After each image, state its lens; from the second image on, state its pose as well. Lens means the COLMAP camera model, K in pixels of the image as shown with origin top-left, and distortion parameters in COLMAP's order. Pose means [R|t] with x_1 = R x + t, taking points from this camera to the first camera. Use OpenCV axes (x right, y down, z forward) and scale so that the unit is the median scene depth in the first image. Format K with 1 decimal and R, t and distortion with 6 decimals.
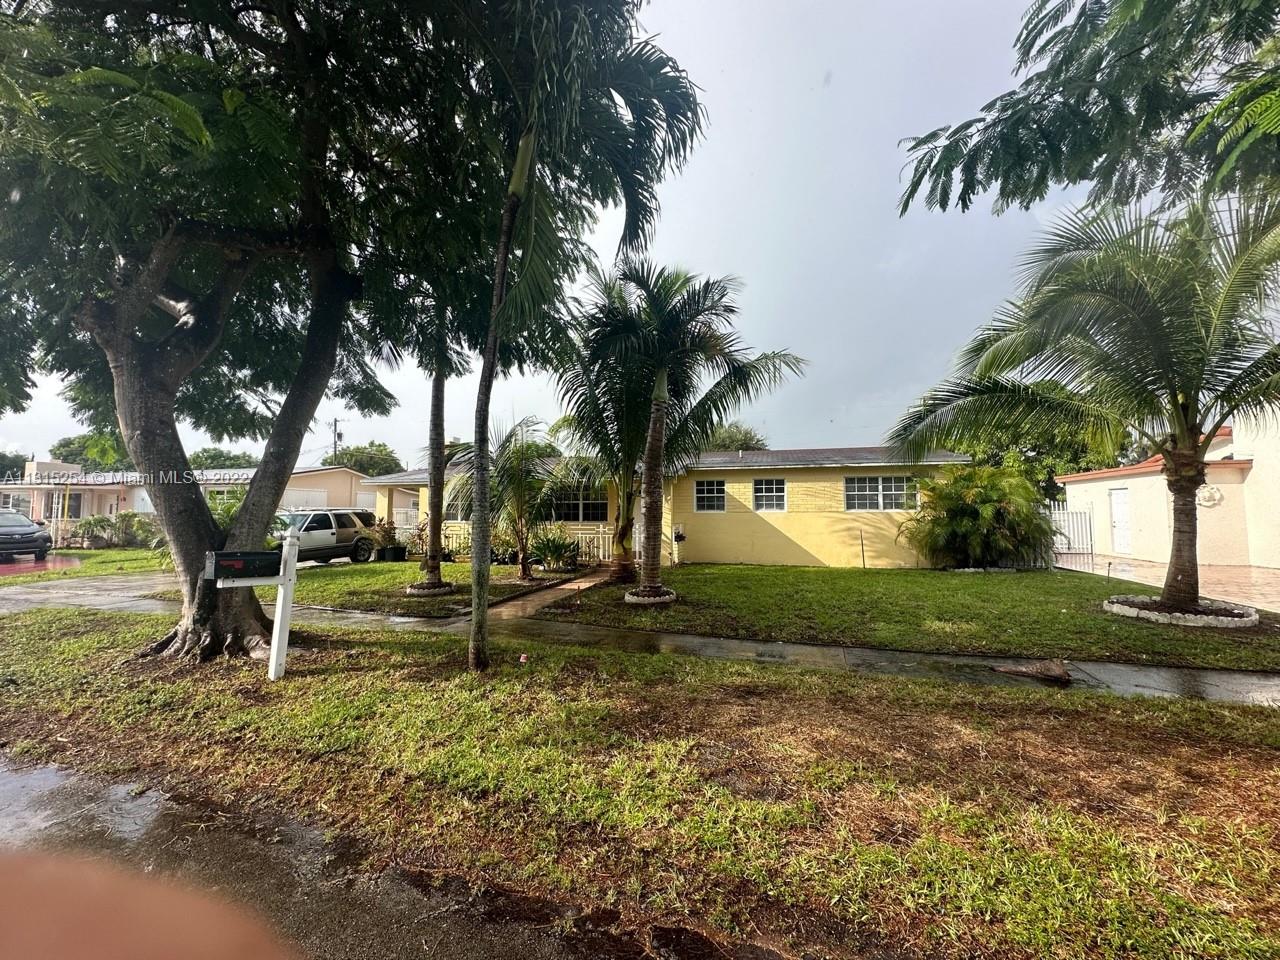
lens RADIAL K [[512.0, 0, 640.0], [0, 512.0, 480.0], [0, 0, 1]] dist [-0.000997, 0.000017]
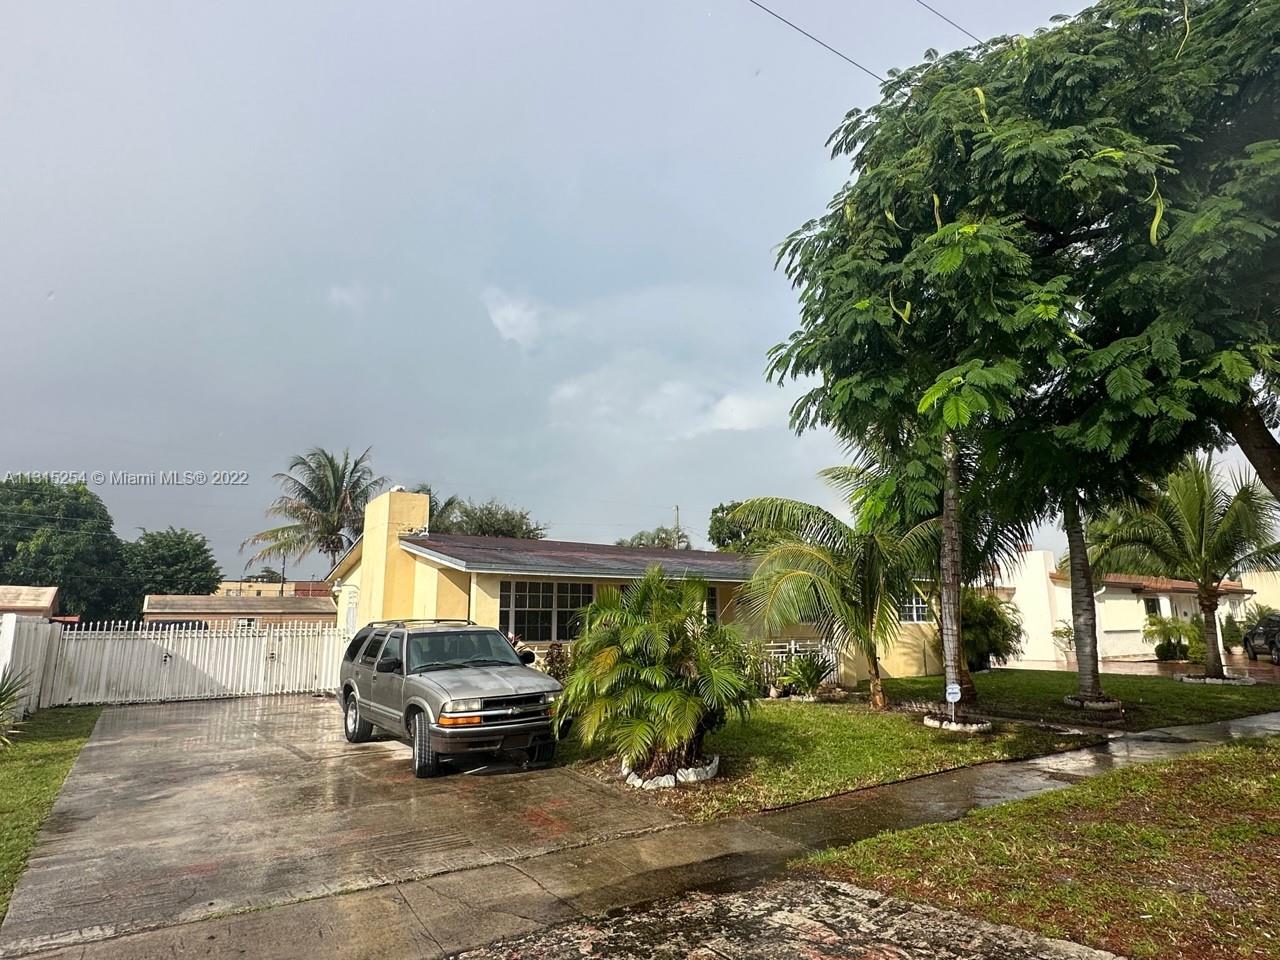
lens RADIAL K [[716.5, 0, 638.3], [0, 716.5, 487.6], [0, 0, 1]] dist [0.000245, 0.000259]
pose [[0.606753, 0.148451, 0.780905, -1.049059], [-0.044316, 0.987196, -0.153235, 0.033818], [-0.793654, 0.058369, 0.605563, 0.494231]]
